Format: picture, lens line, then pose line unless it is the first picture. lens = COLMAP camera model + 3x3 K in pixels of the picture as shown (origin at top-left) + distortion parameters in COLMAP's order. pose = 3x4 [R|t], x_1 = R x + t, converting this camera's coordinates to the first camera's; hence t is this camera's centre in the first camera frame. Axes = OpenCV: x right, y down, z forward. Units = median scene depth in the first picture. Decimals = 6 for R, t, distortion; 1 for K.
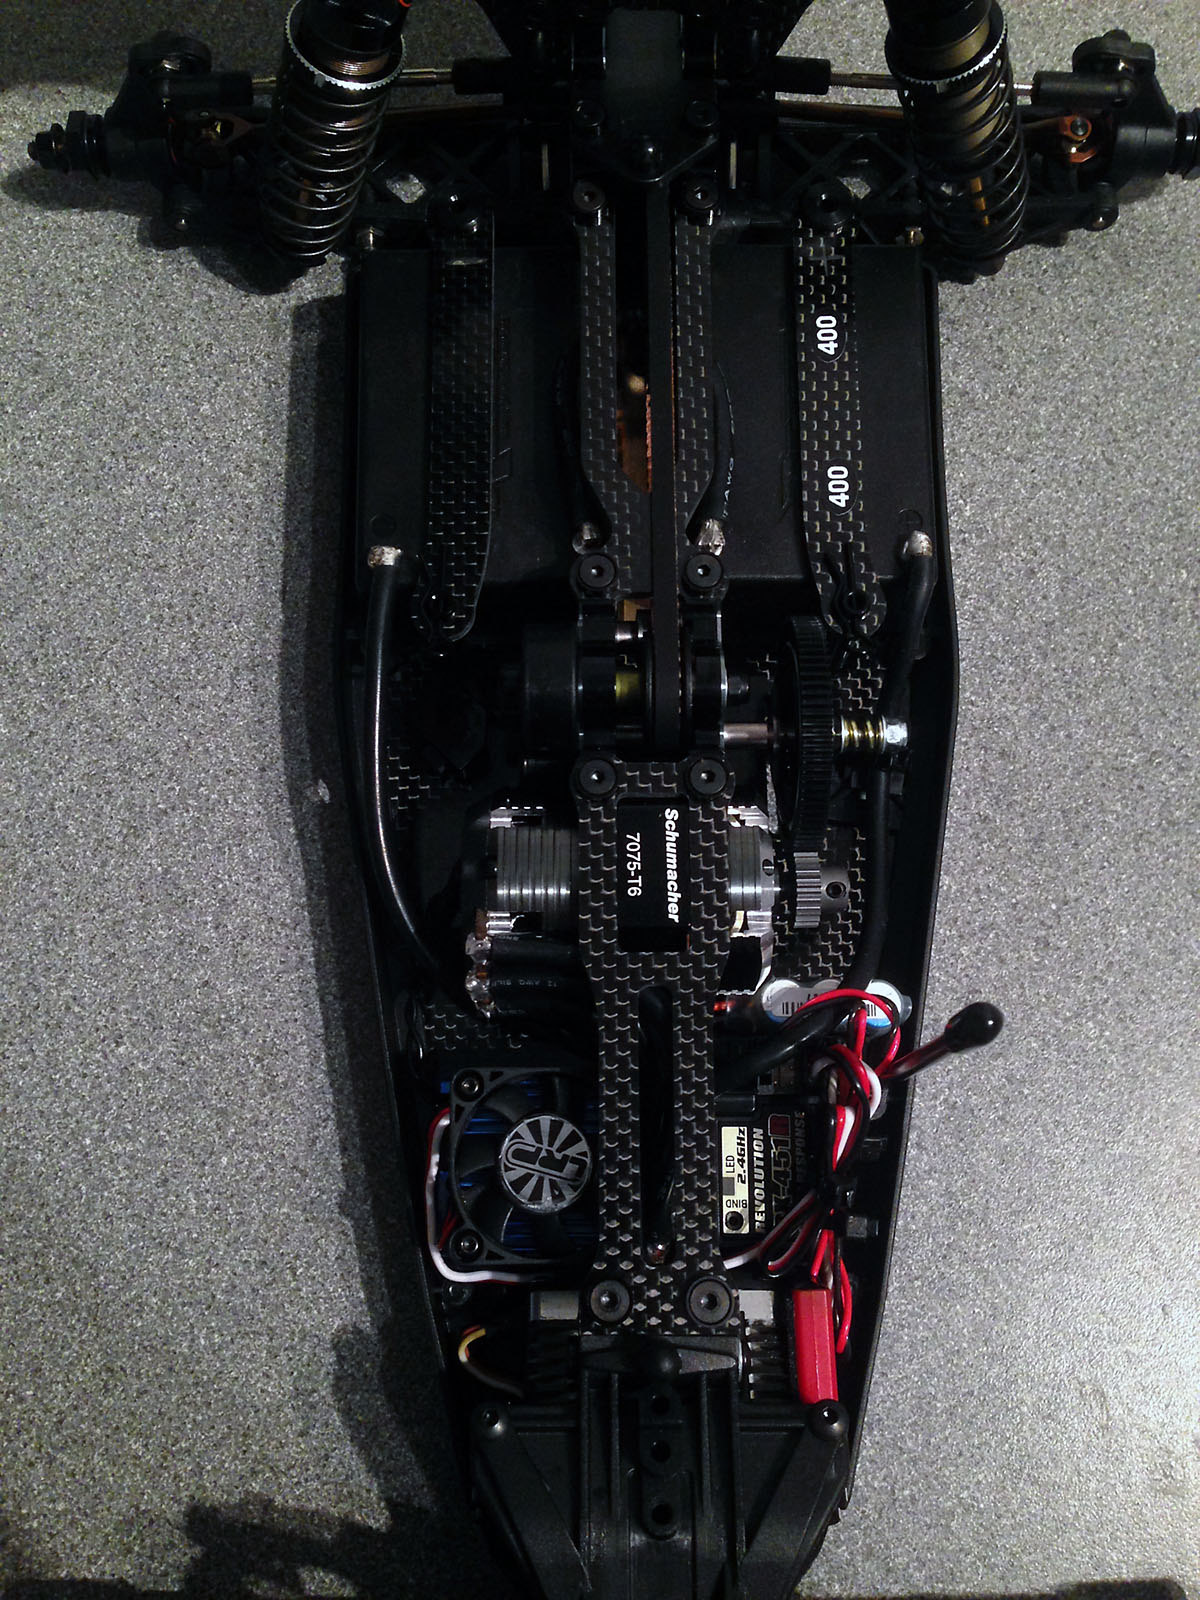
lens RADIAL K [[1404.6, 0, 600.0], [0, 1404.6, 800.0], [0, 0, 1]] dist [0.126977, -0.229402]
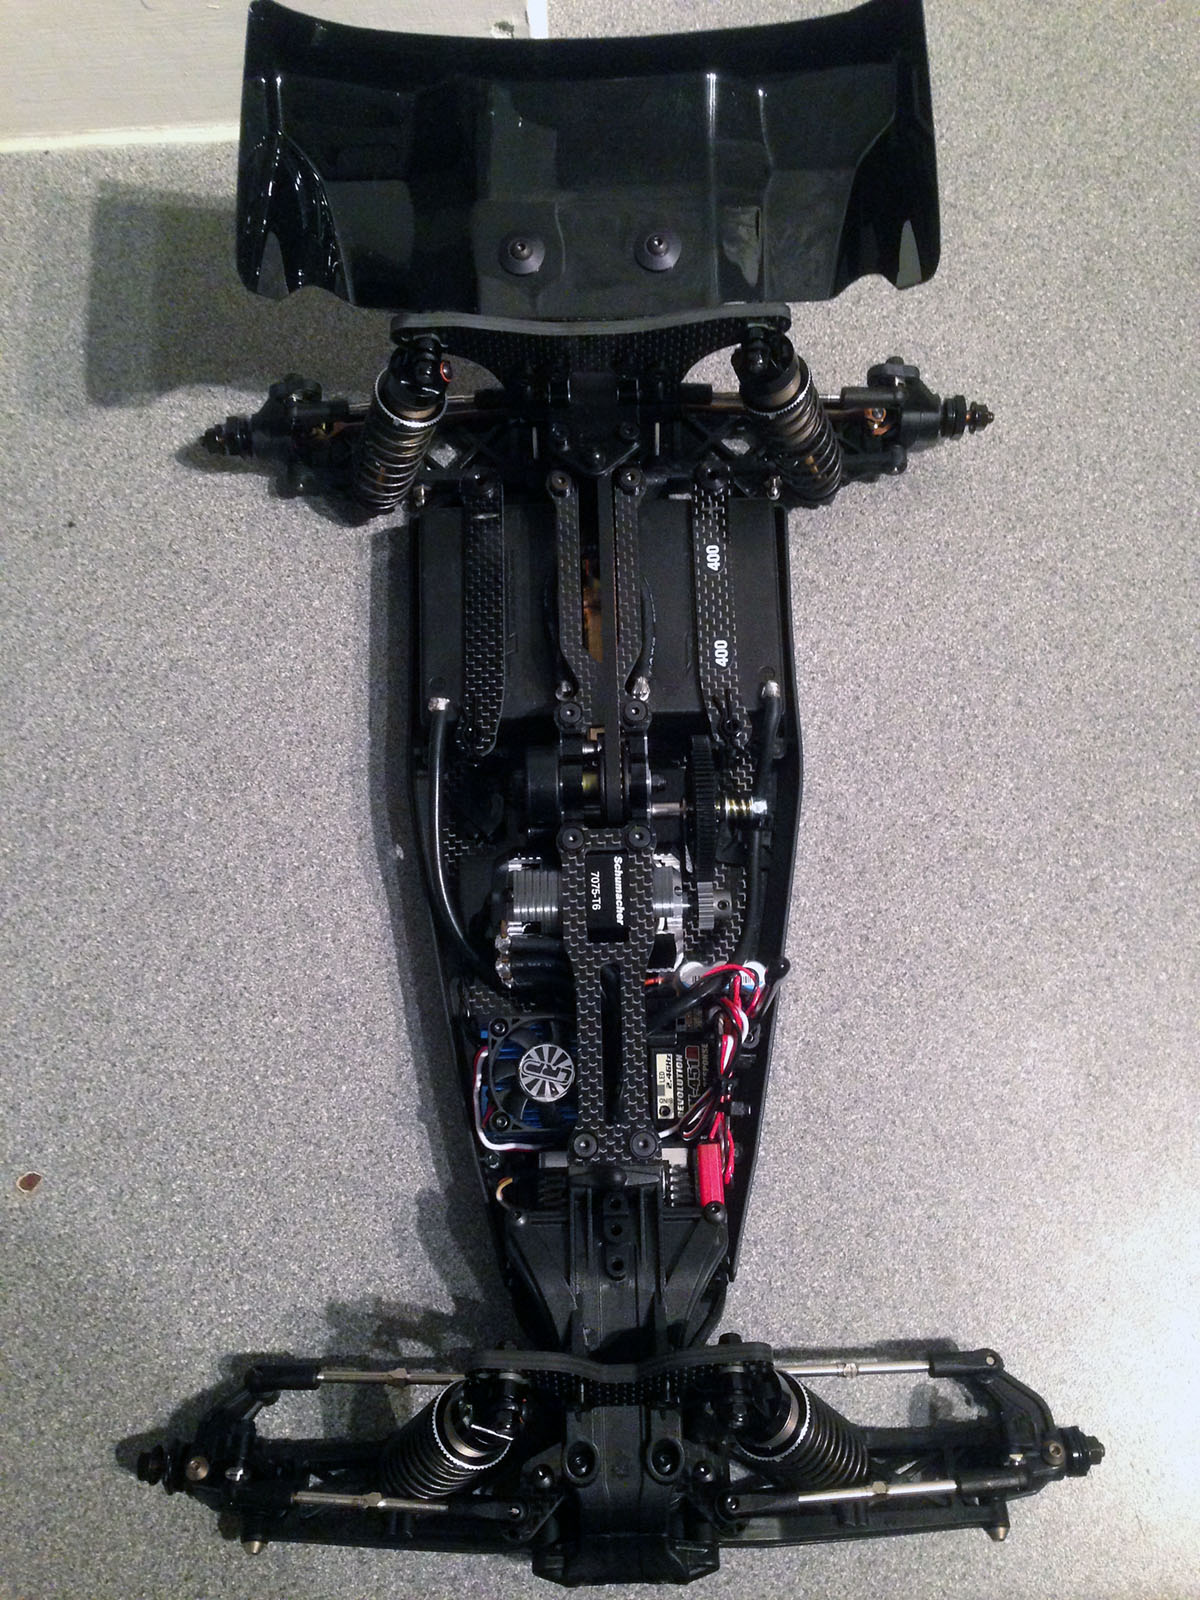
lens RADIAL K [[1404.6, 0, 600.0], [0, 1404.6, 800.0], [0, 0, 1]] dist [0.126977, -0.229402]
pose [[0.999682, -0.024168, -0.007228, 0.038806], [0.023838, 0.998802, -0.042735, 0.008986], [0.008253, 0.042549, 0.999060, -0.588130]]
